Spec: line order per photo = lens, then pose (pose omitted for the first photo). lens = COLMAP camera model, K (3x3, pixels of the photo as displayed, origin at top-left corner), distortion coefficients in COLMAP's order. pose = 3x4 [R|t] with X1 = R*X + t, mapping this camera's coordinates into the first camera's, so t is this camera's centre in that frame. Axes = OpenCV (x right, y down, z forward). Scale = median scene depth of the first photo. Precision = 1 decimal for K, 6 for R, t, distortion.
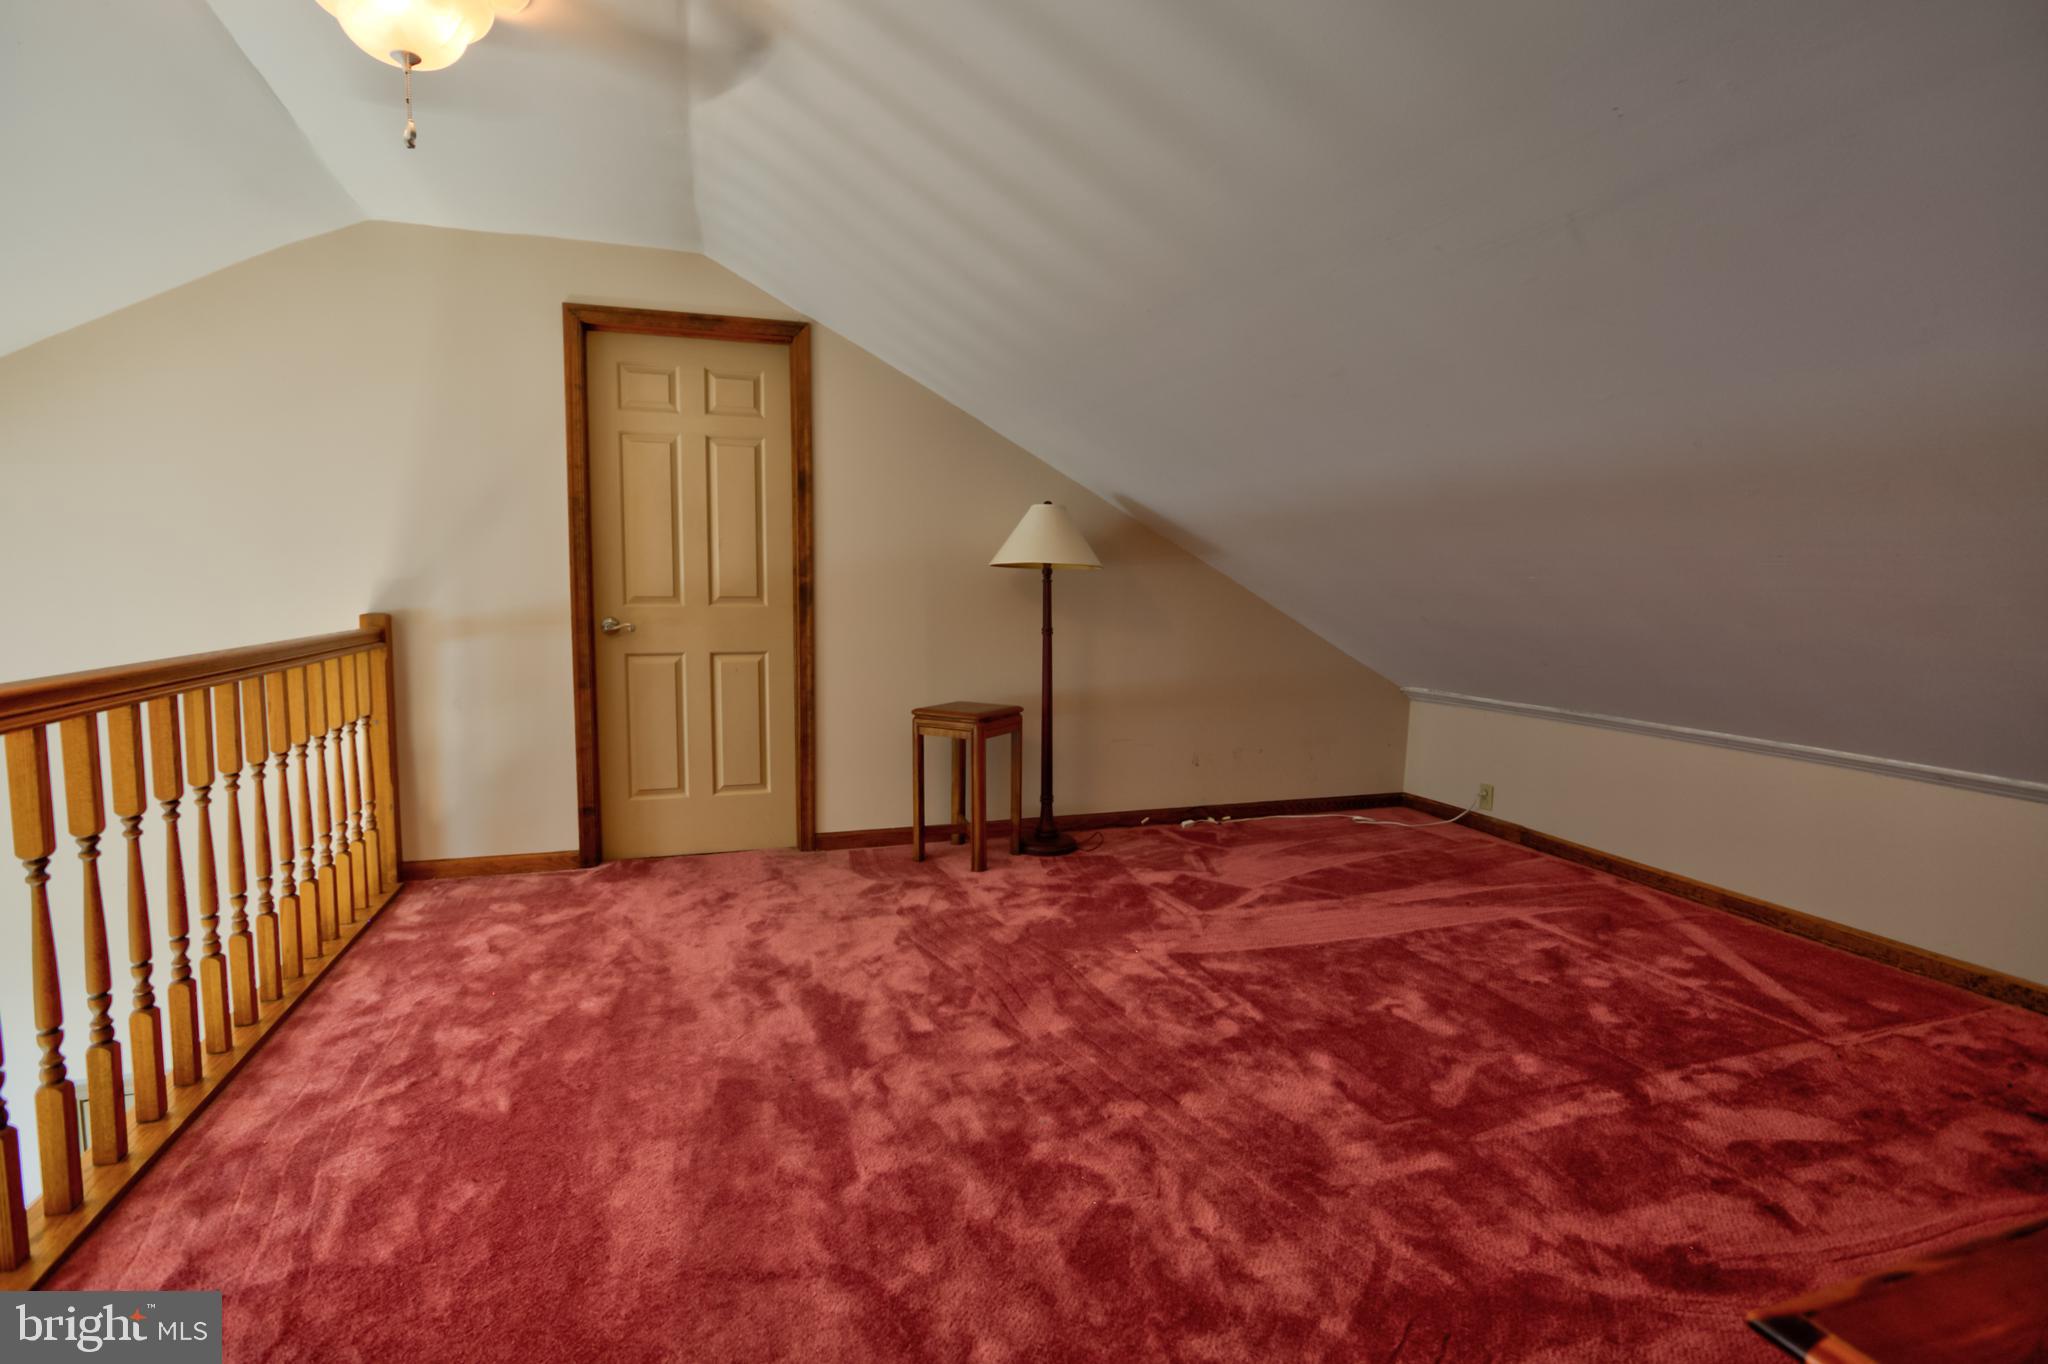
lens RADIAL K [[973.0, 0, 1019.5], [0, 973.0, 671.6], [0, 0, 1]] dist [-0.001012, 0.000834]
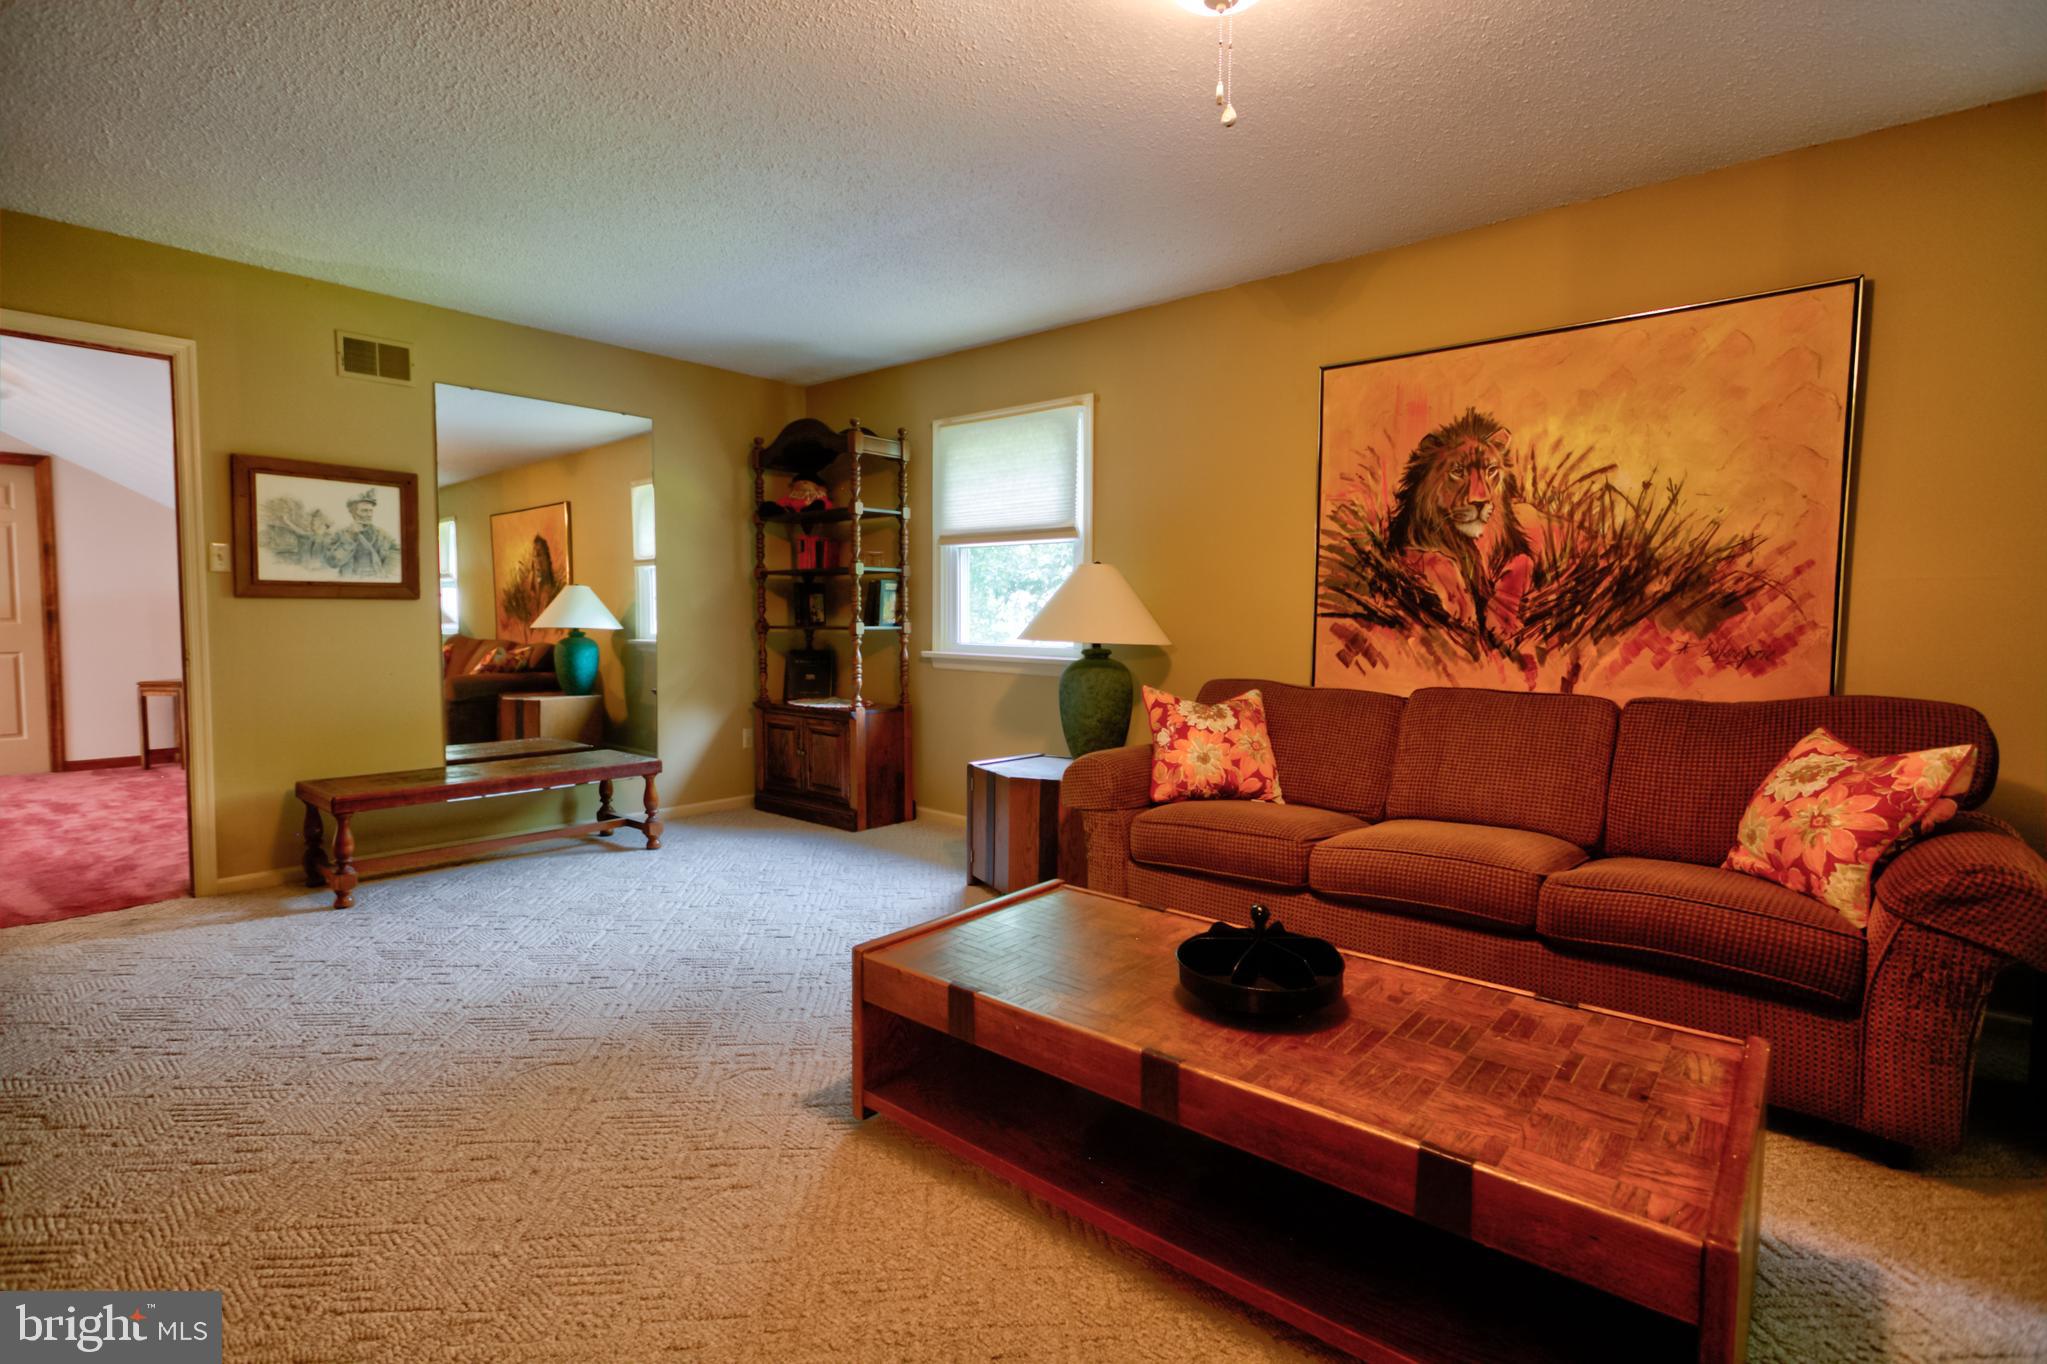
lens RADIAL K [[972.5, 0, 1019.0], [0, 972.5, 671.6], [0, 0, 1]] dist [-0.001012, 0.000834]
pose [[0.863009, -0.034087, 0.504037, 0.366551], [0.050343, 0.998558, -0.018665, 0.129289], [-0.502674, 0.041482, 0.863480, -1.264558]]
